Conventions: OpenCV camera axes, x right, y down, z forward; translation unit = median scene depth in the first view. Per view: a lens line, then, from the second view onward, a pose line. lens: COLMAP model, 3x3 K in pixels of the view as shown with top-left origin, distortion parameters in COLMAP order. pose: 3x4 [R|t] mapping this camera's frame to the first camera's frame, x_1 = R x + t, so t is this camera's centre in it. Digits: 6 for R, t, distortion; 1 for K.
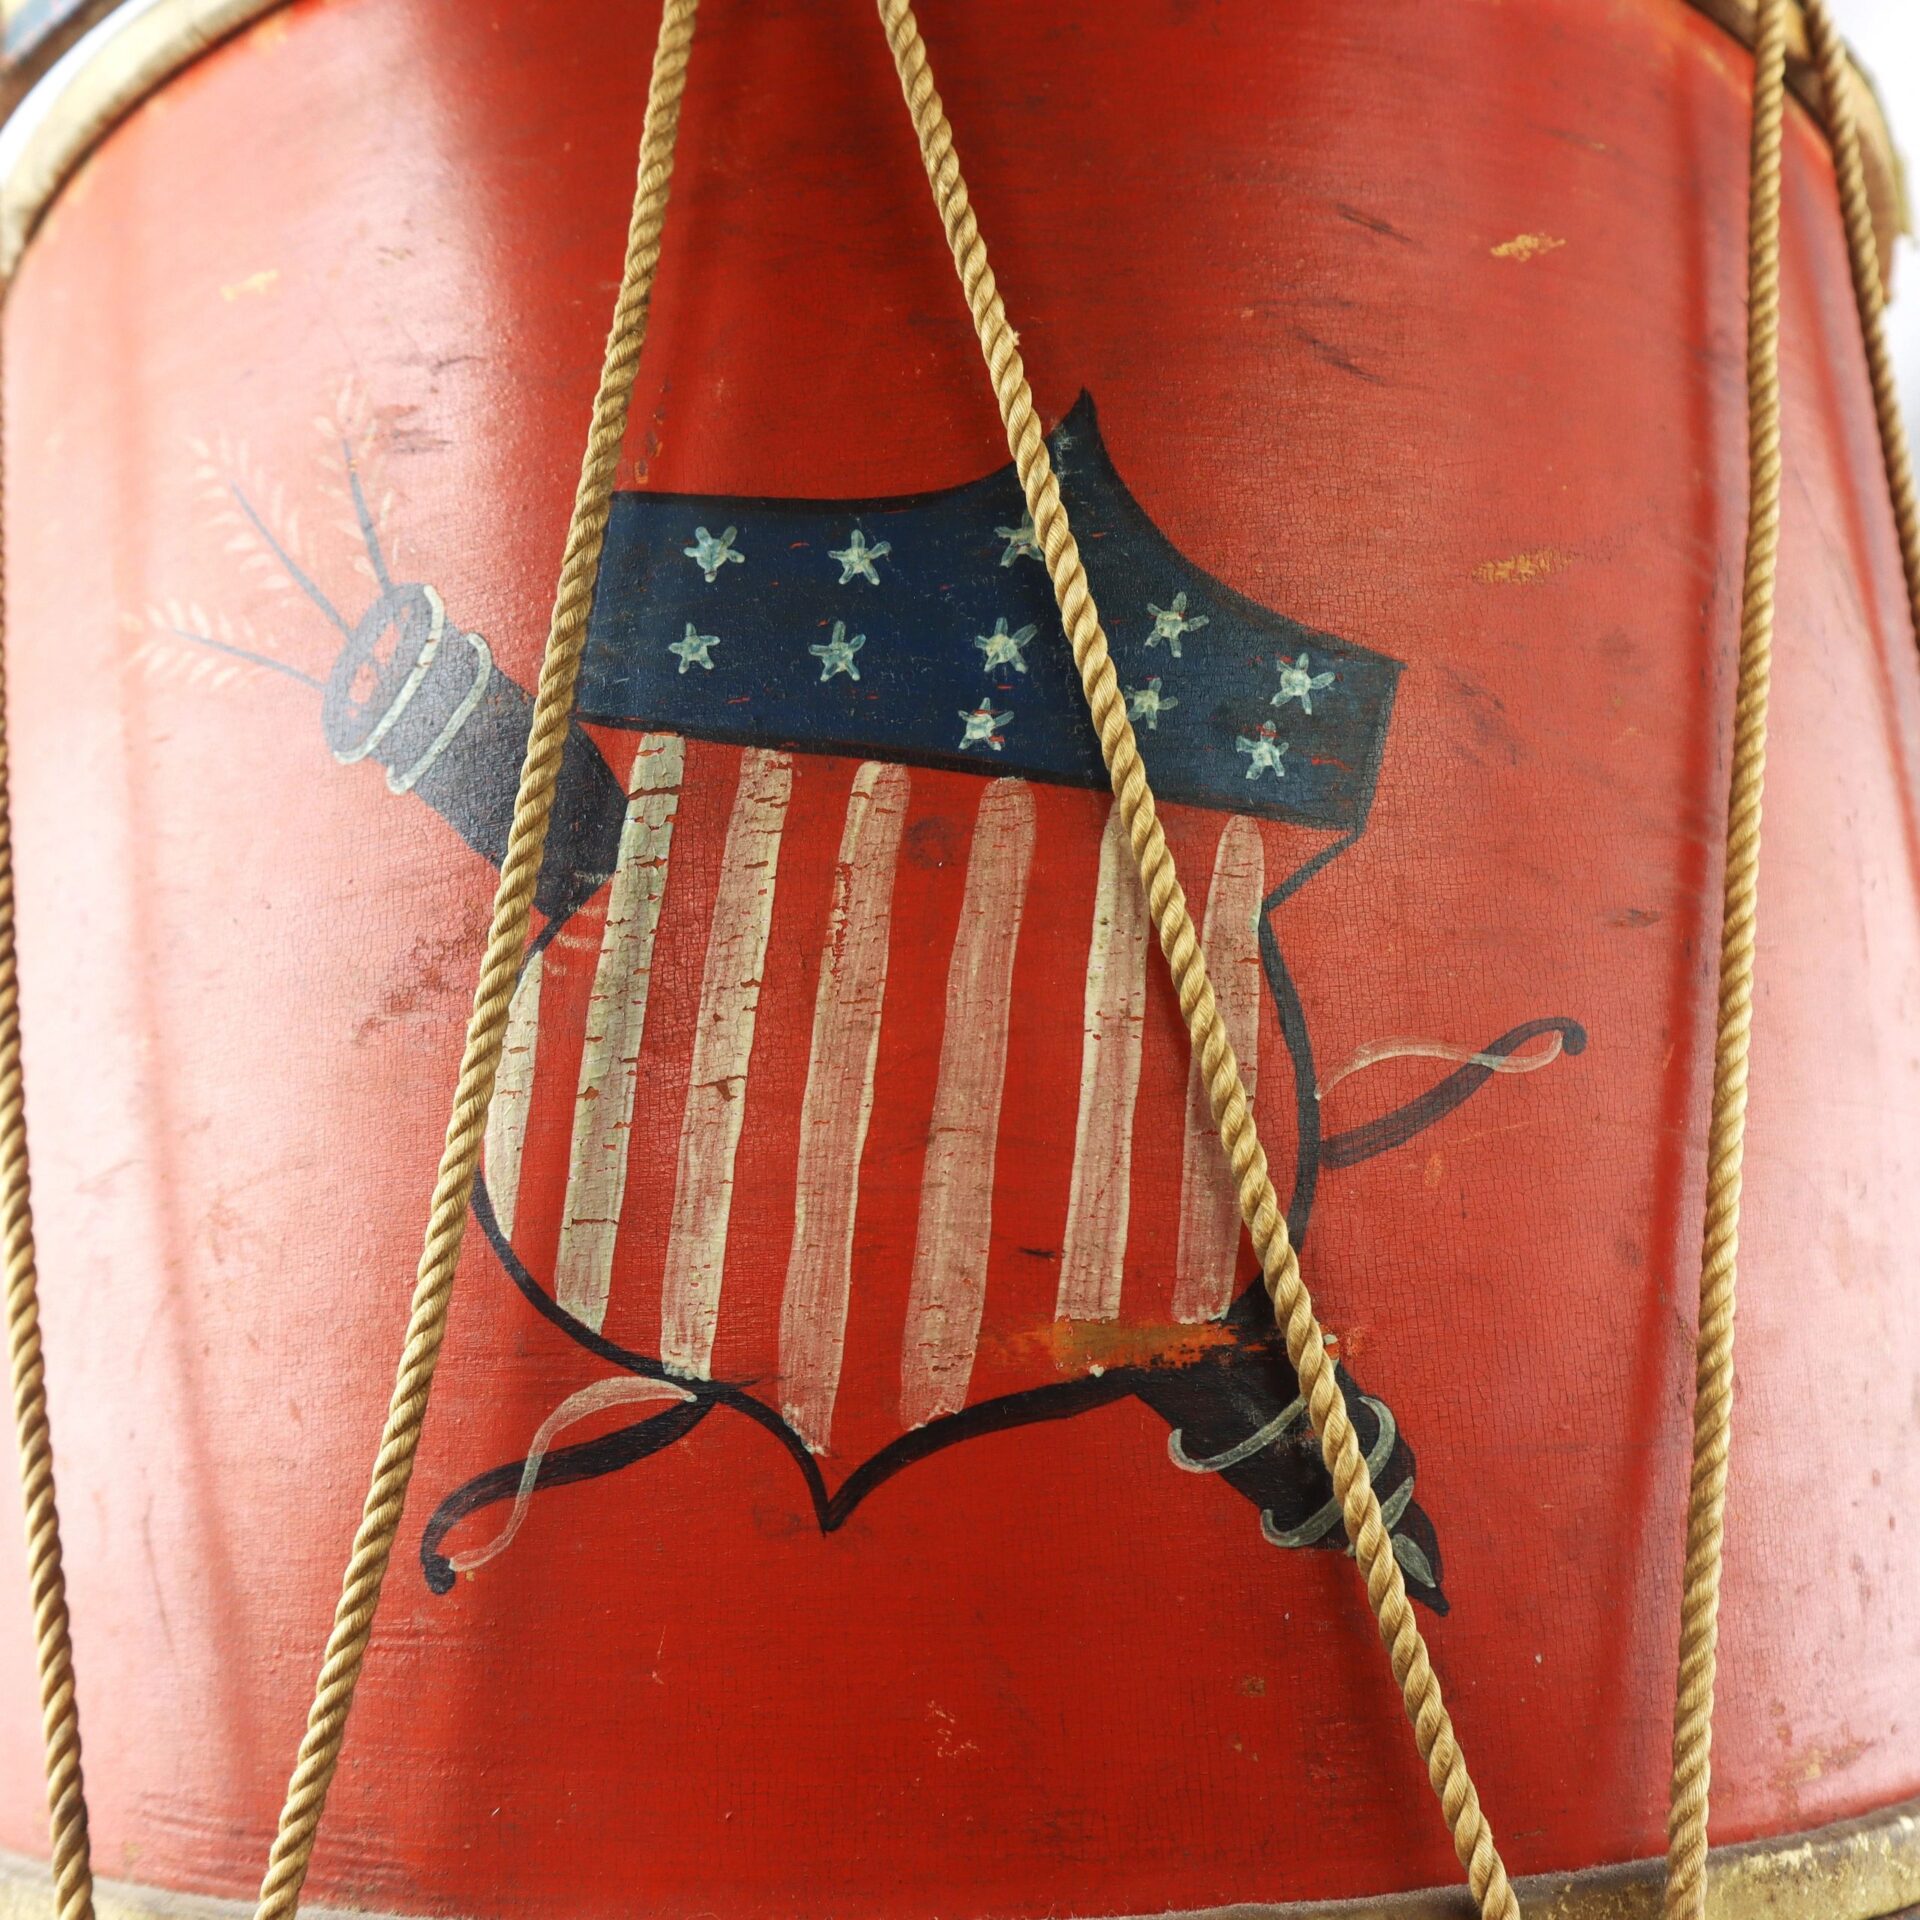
lens RADIAL K [[1729.4, 0, 1005.6], [0, 1729.4, 1094.7], [0, 0, 1]] dist [-0.097283, 0.063593]
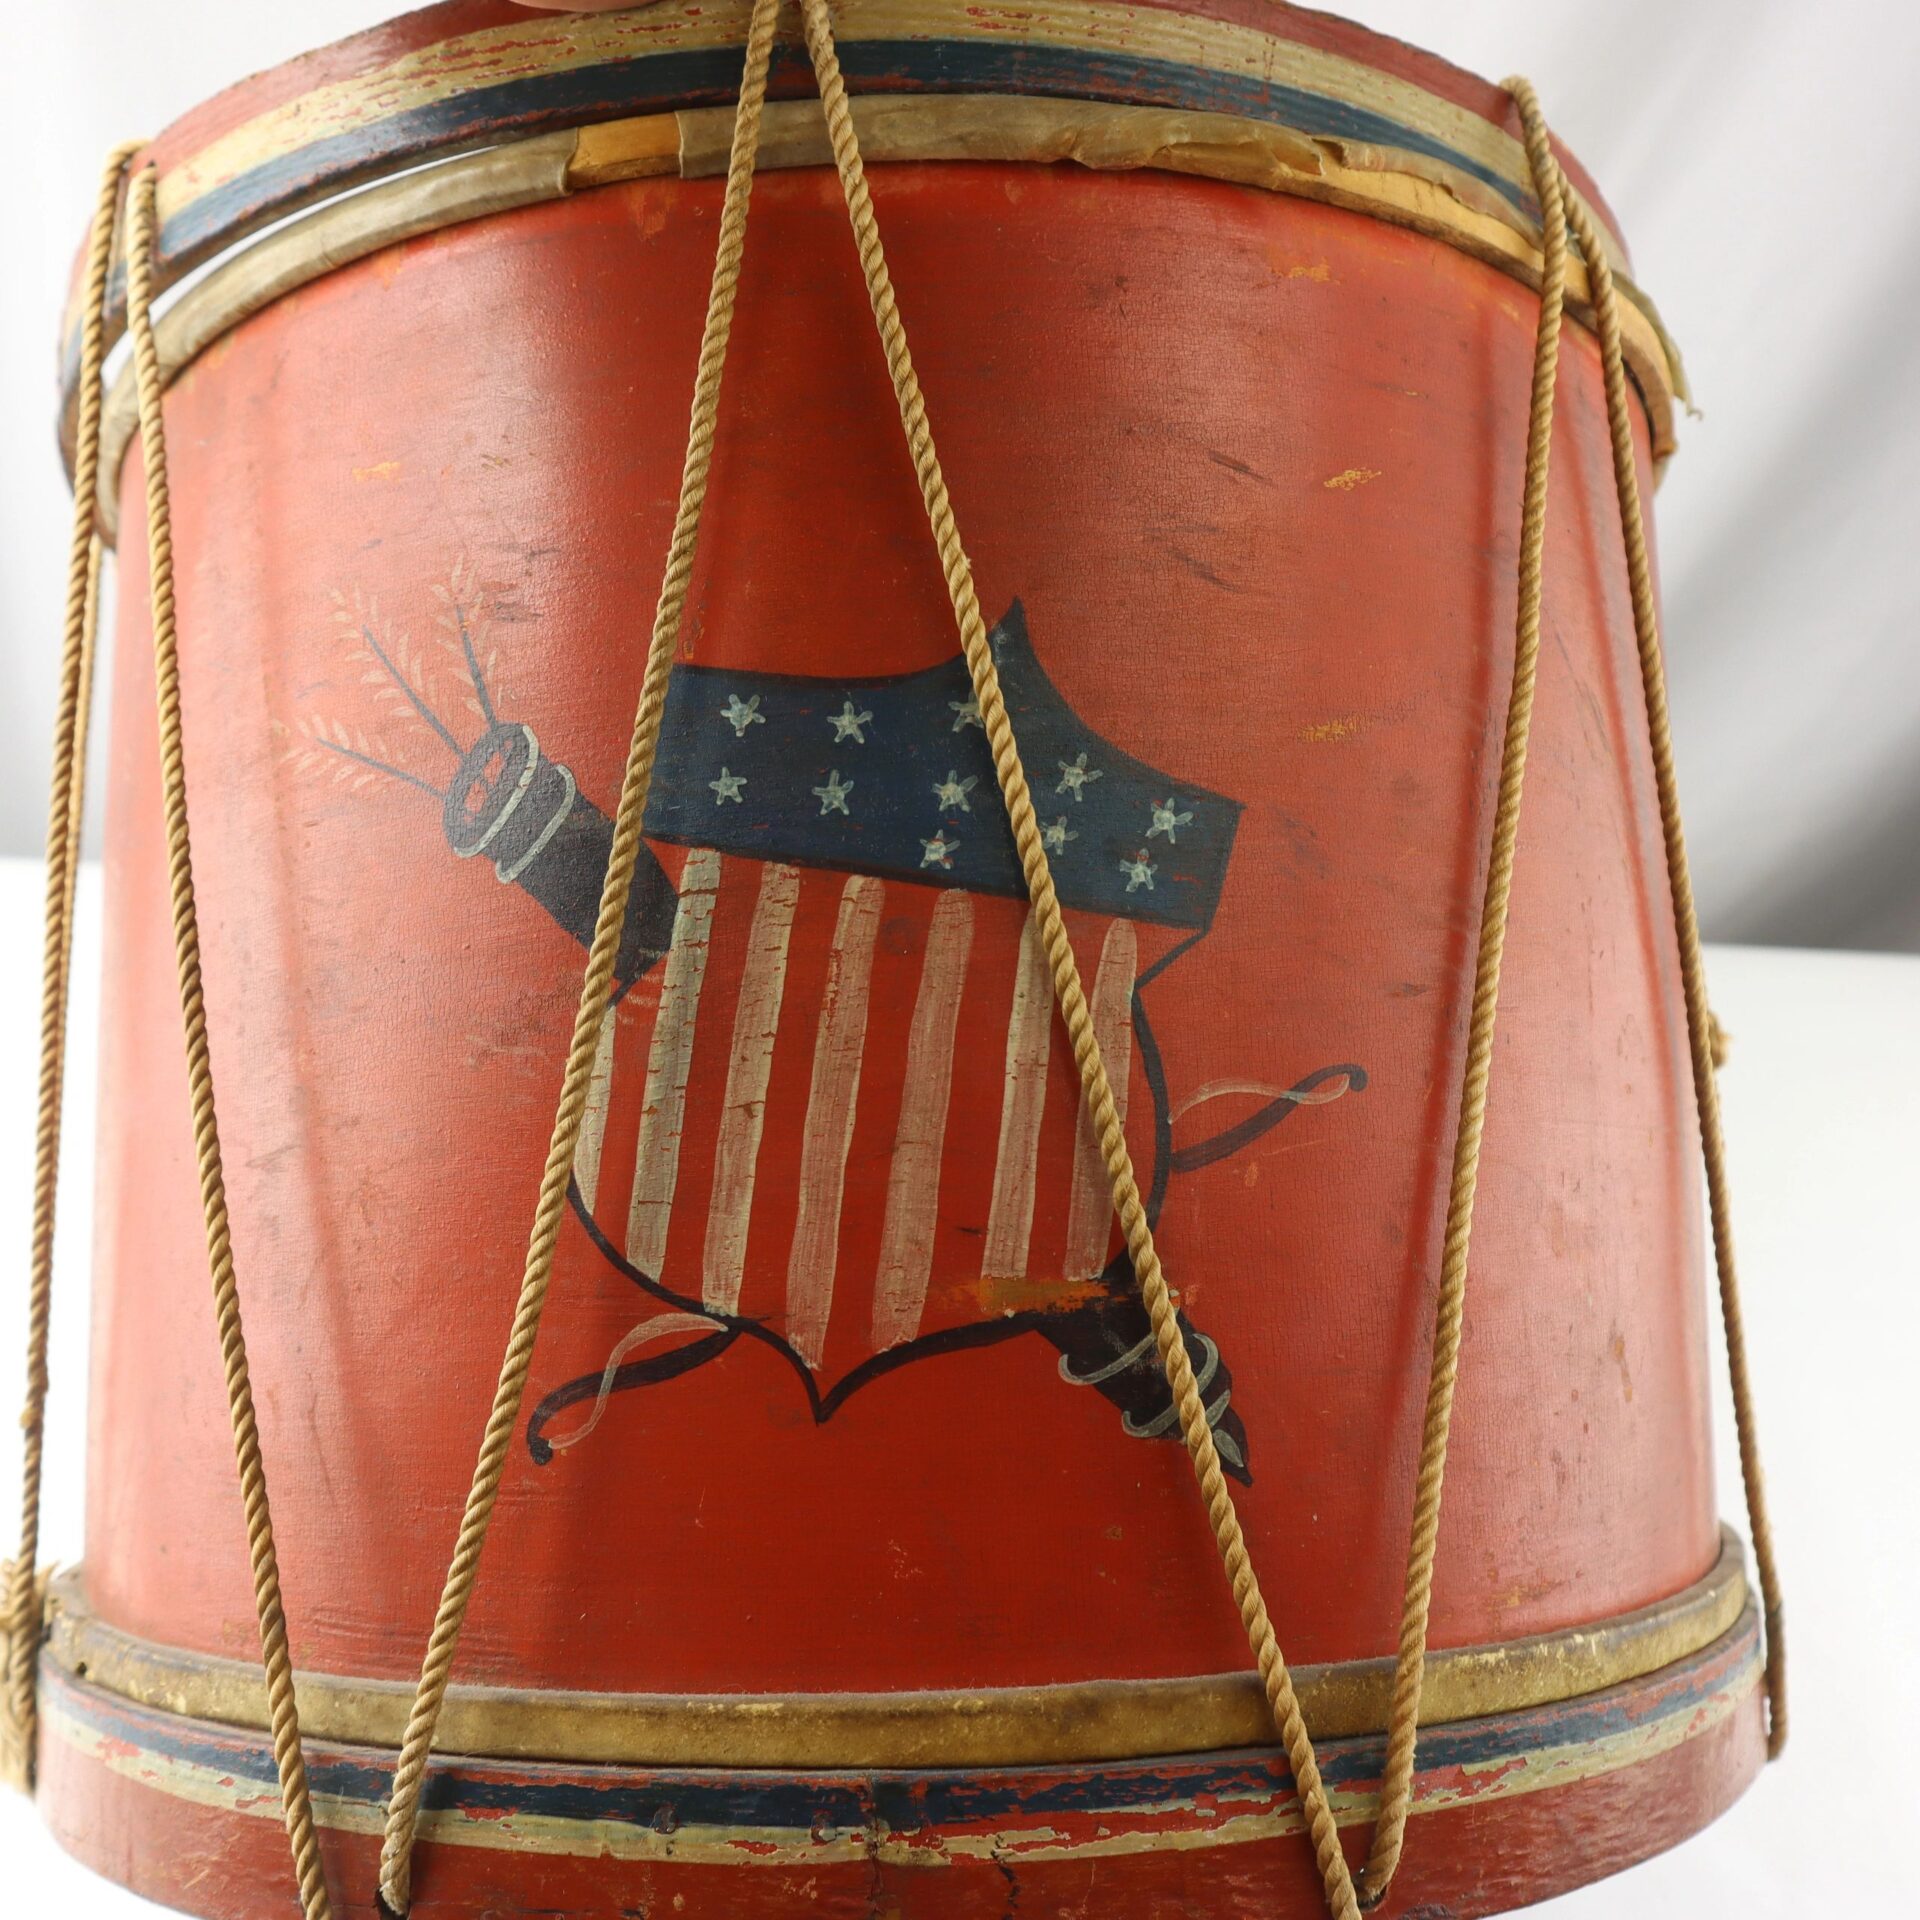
lens RADIAL K [[1729.4, 0, 1005.6], [0, 1729.4, 1094.7], [0, 0, 1]] dist [-0.097283, 0.063593]
pose [[0.998703, 0.018602, 0.047396, -0.020742], [-0.021223, 0.998238, 0.055409, -0.095827], [-0.046281, -0.056343, 0.997338, -0.399820]]
